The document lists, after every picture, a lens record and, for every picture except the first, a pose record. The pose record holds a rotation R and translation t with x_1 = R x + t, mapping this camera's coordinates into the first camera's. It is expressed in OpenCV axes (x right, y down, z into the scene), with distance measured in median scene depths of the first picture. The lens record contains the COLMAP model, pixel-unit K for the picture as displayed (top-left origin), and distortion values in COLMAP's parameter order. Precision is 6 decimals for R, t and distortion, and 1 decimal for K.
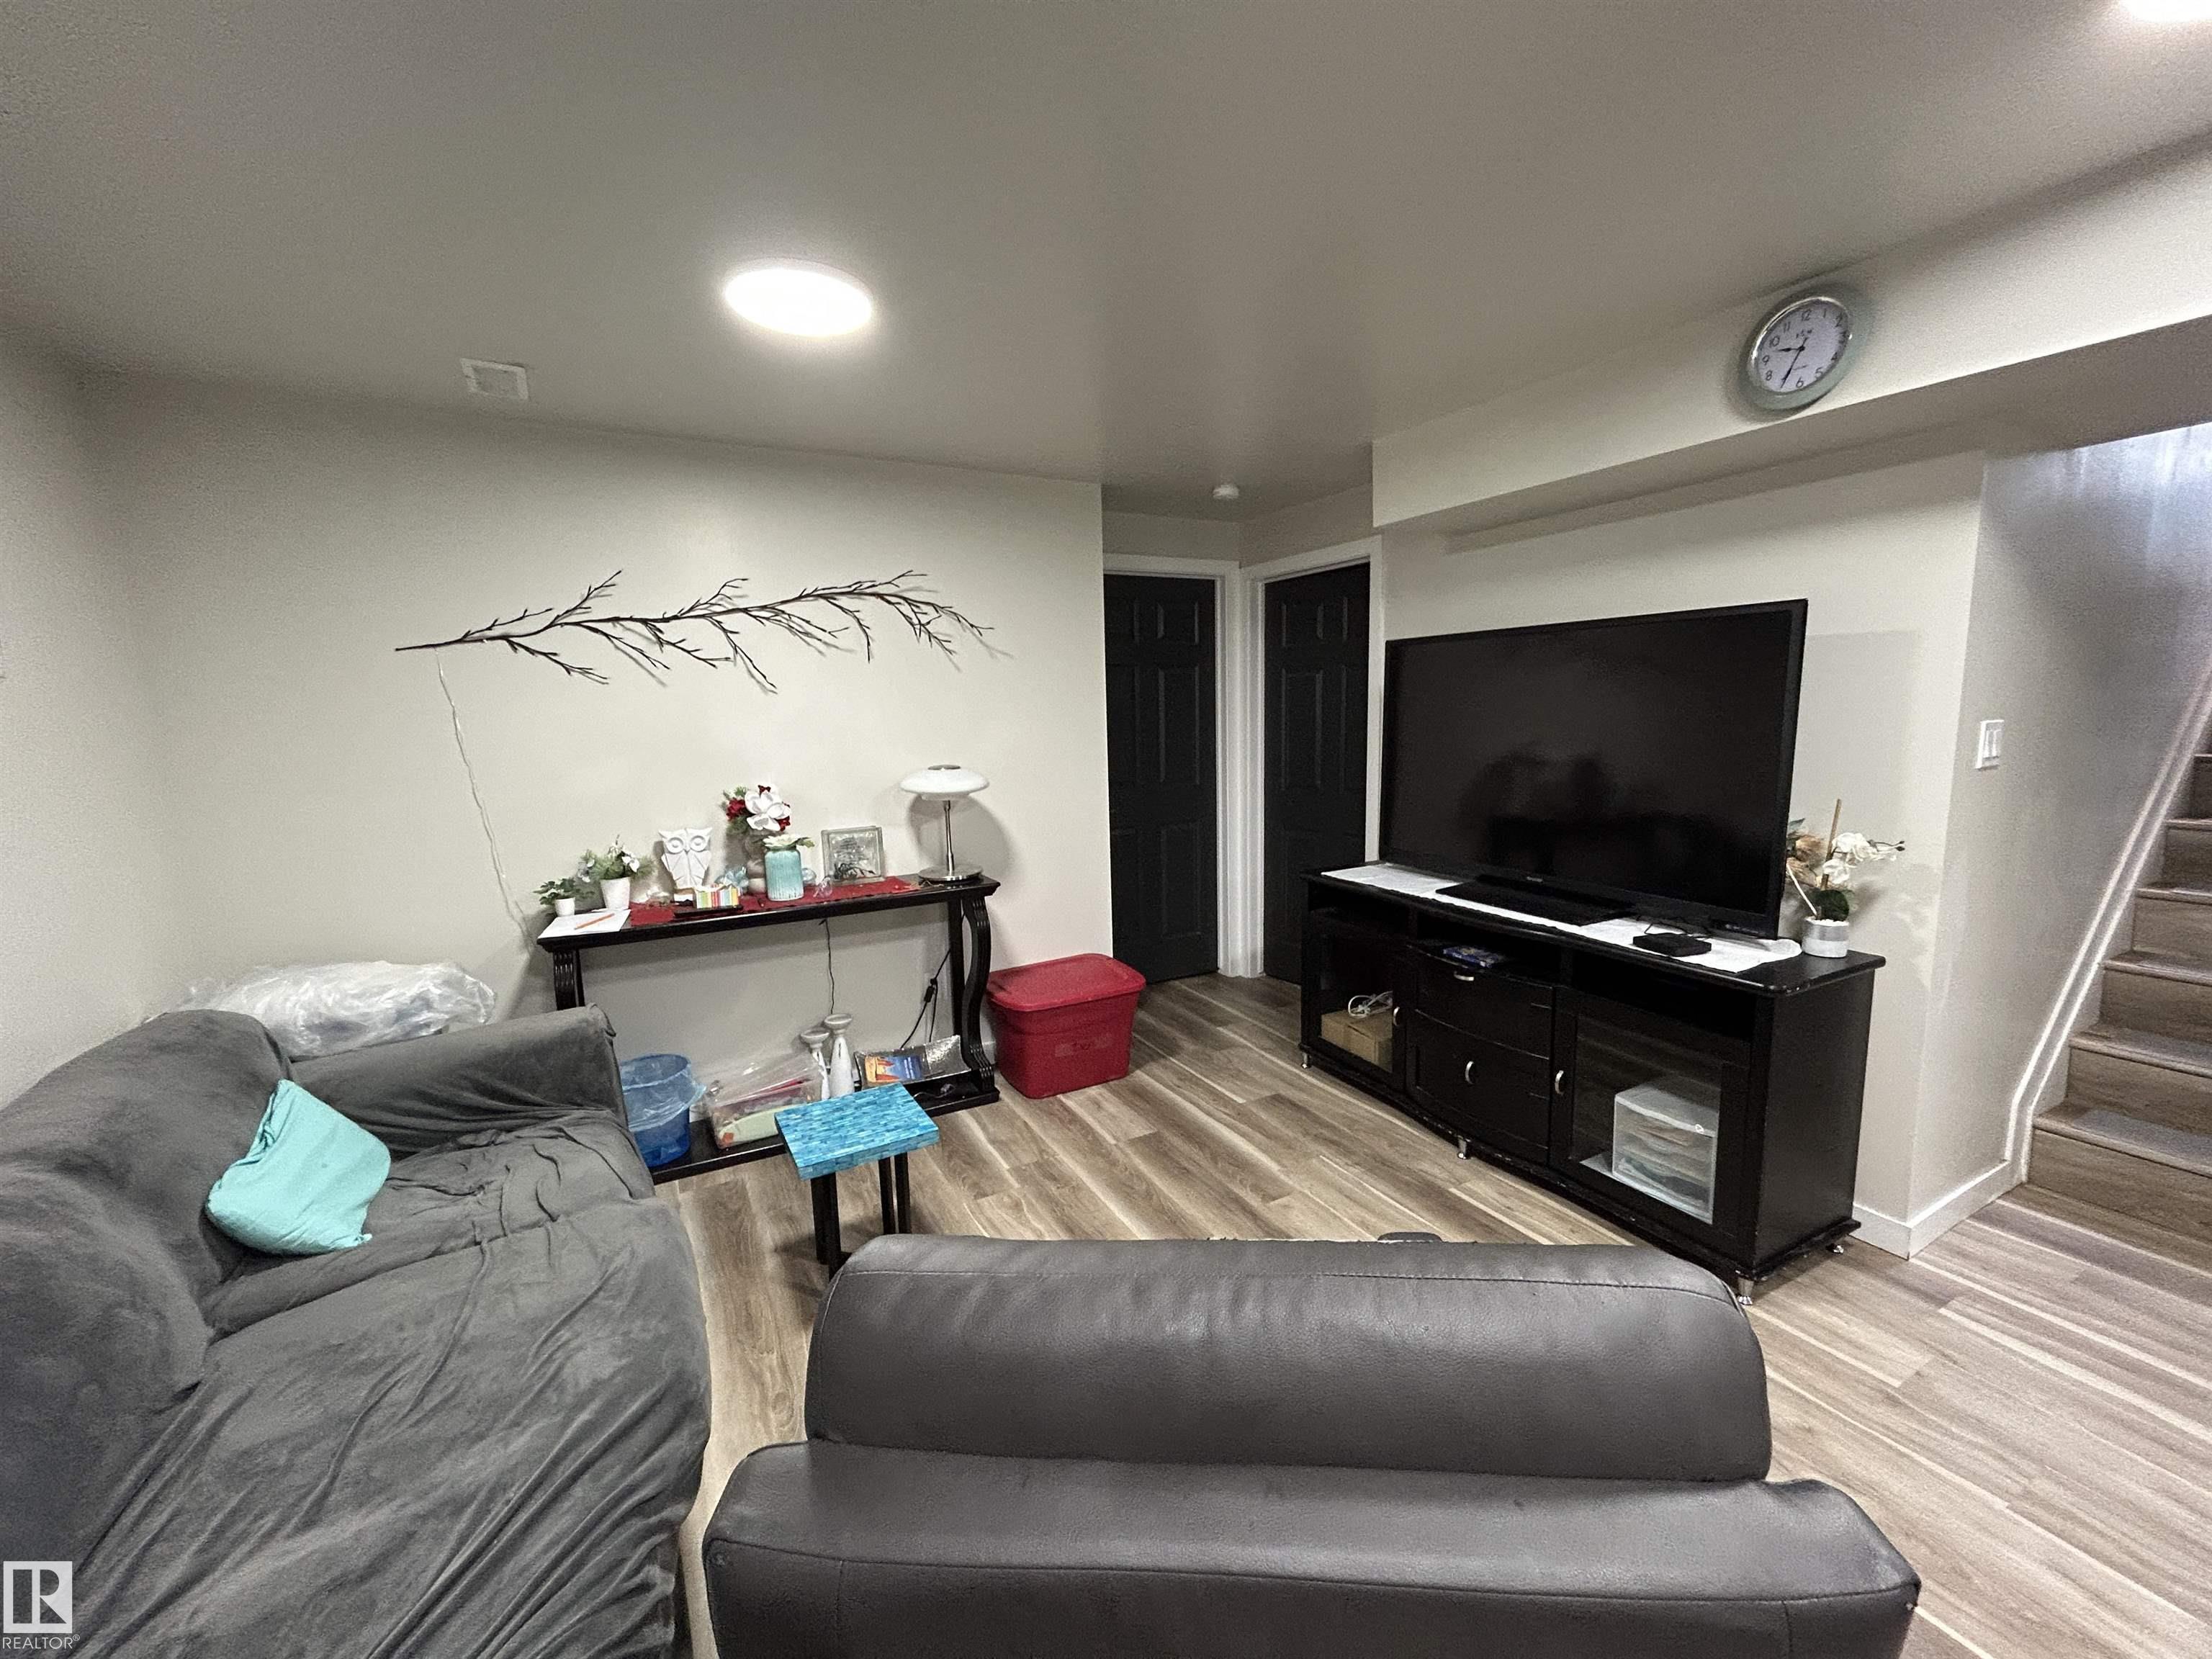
lens RADIAL K [[892.0, 0, 1106.9], [0, 892.0, 831.7], [0, 0, 1]] dist [-0.001129, -0.000029]
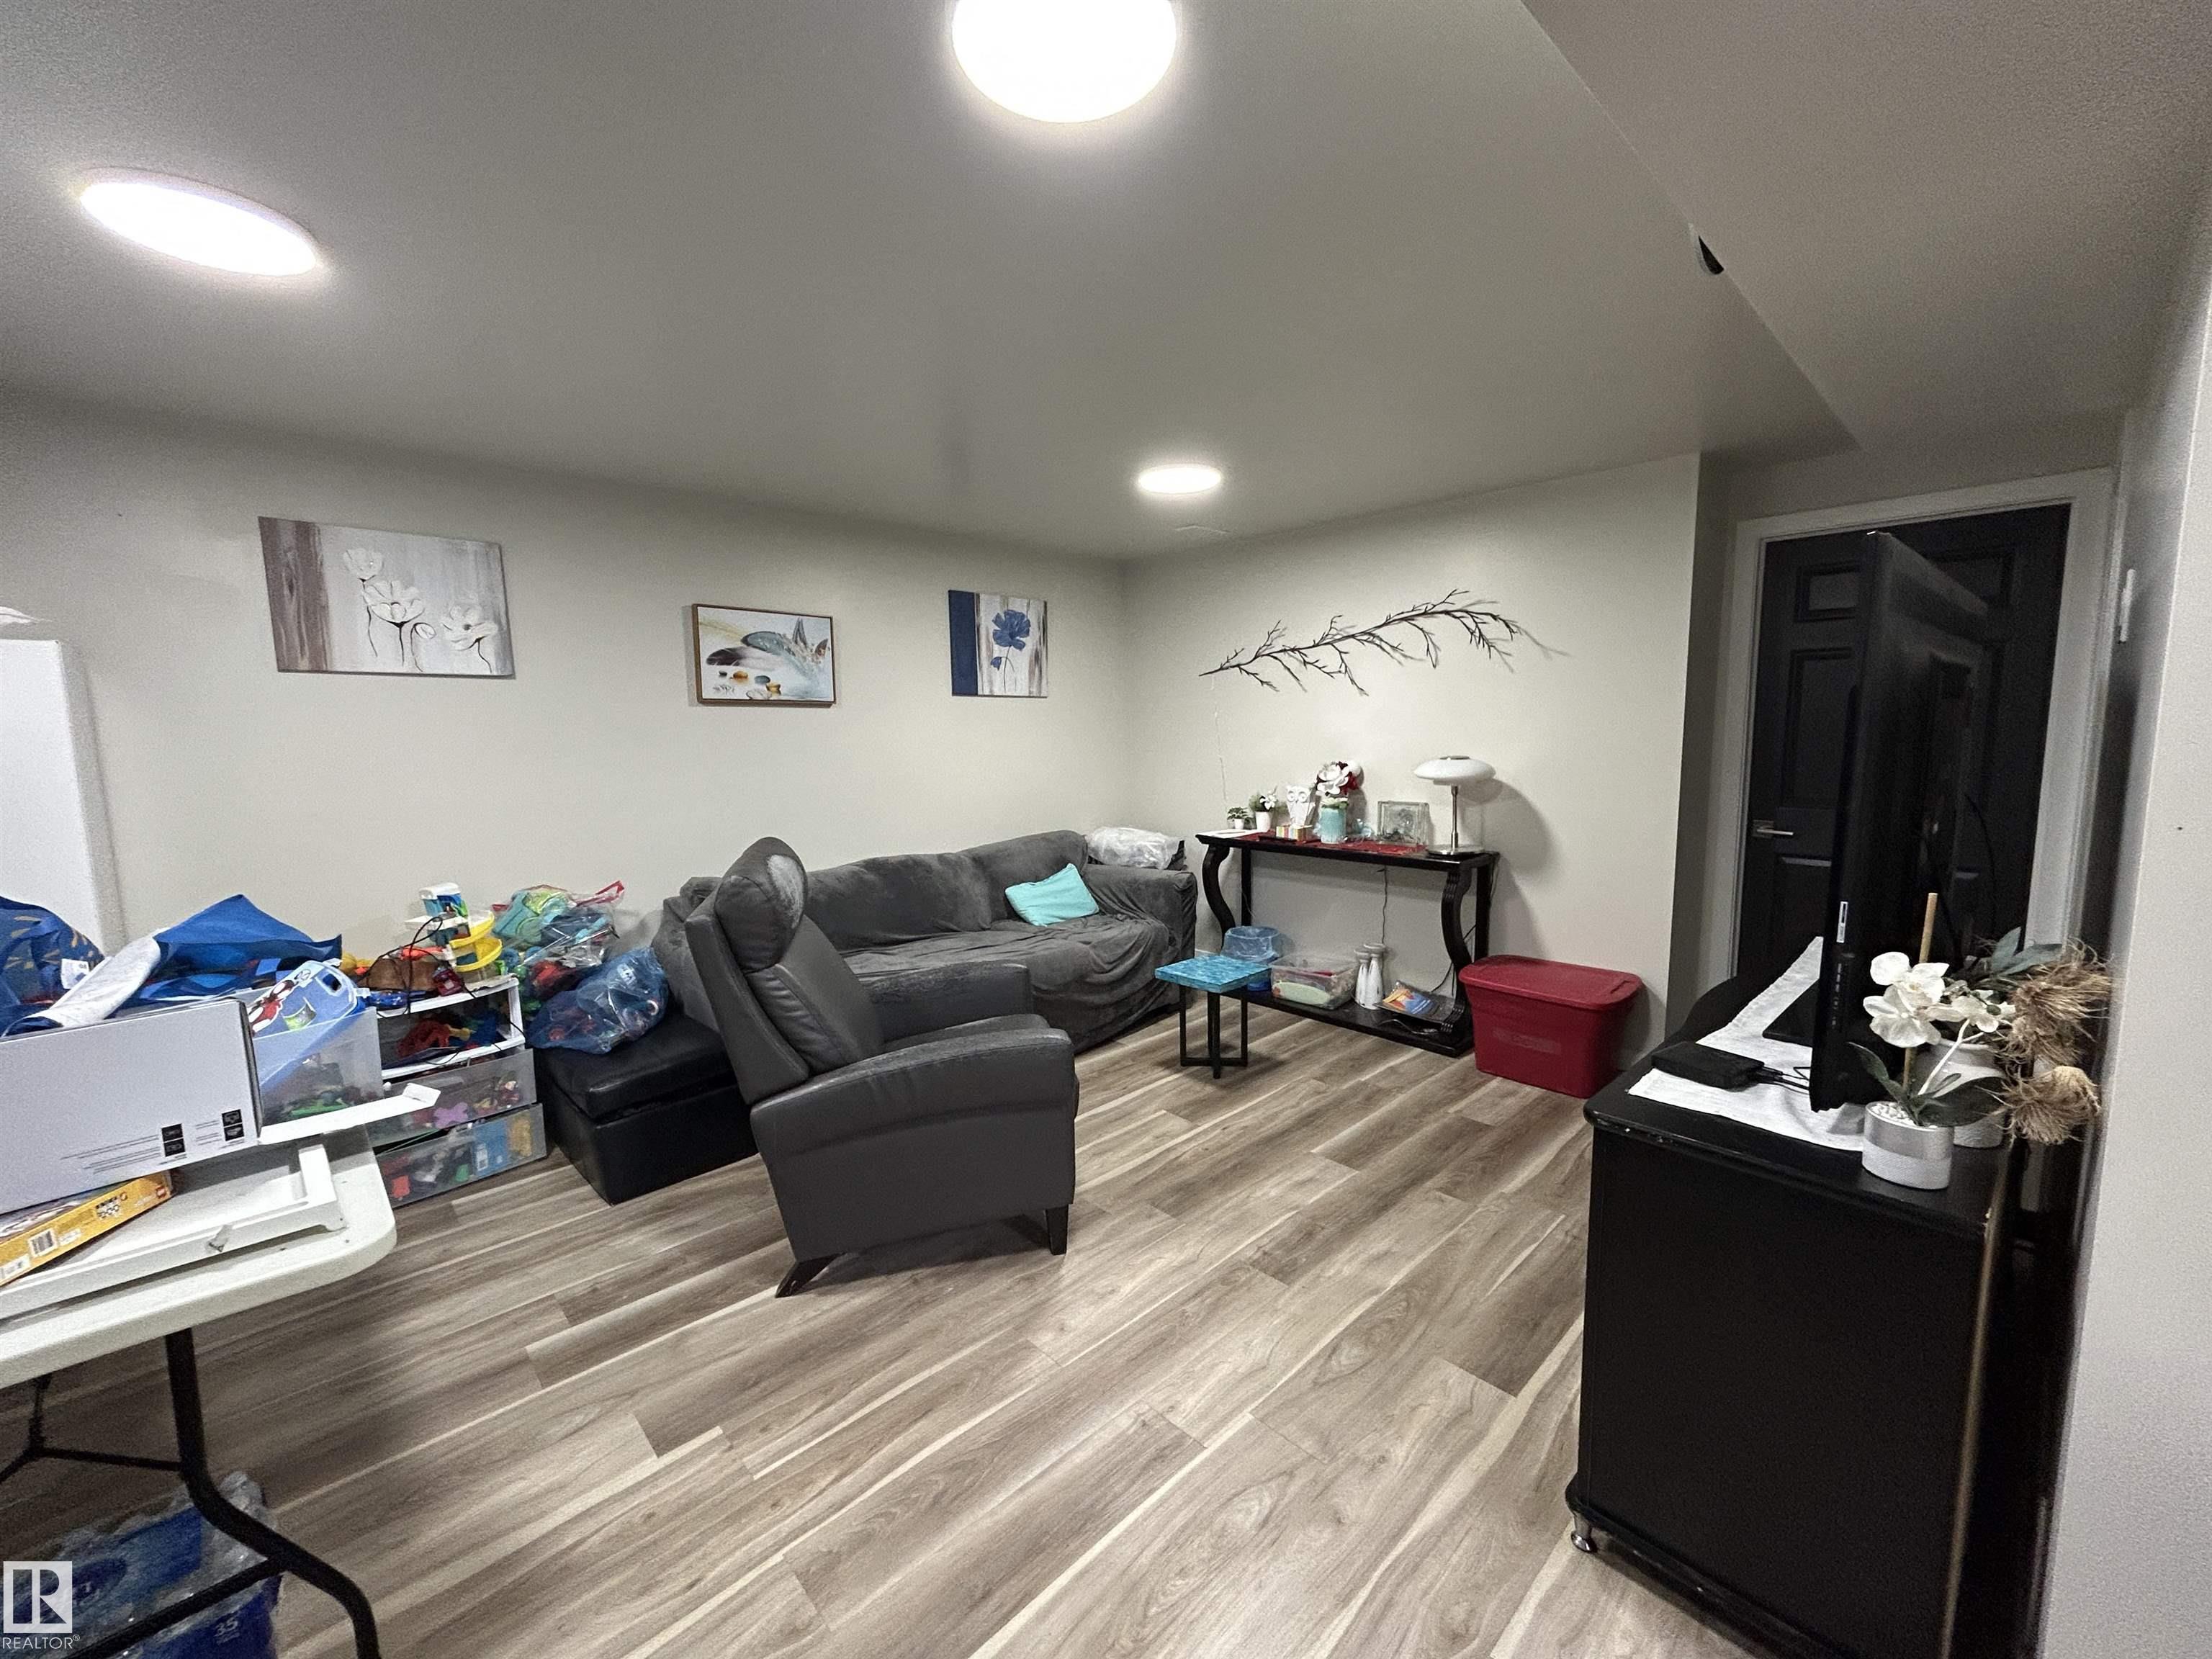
lens RADIAL K [[892.0, 0, 1108.0], [0, 892.0, 825.0], [0, 0, 1]] dist [-0.001129, -0.000029]
pose [[0.261533, 0.131747, -0.956161, 0.856203], [-0.125200, 0.986901, 0.101737, -0.049071], [0.957040, 0.093103, 0.274602, 0.268928]]
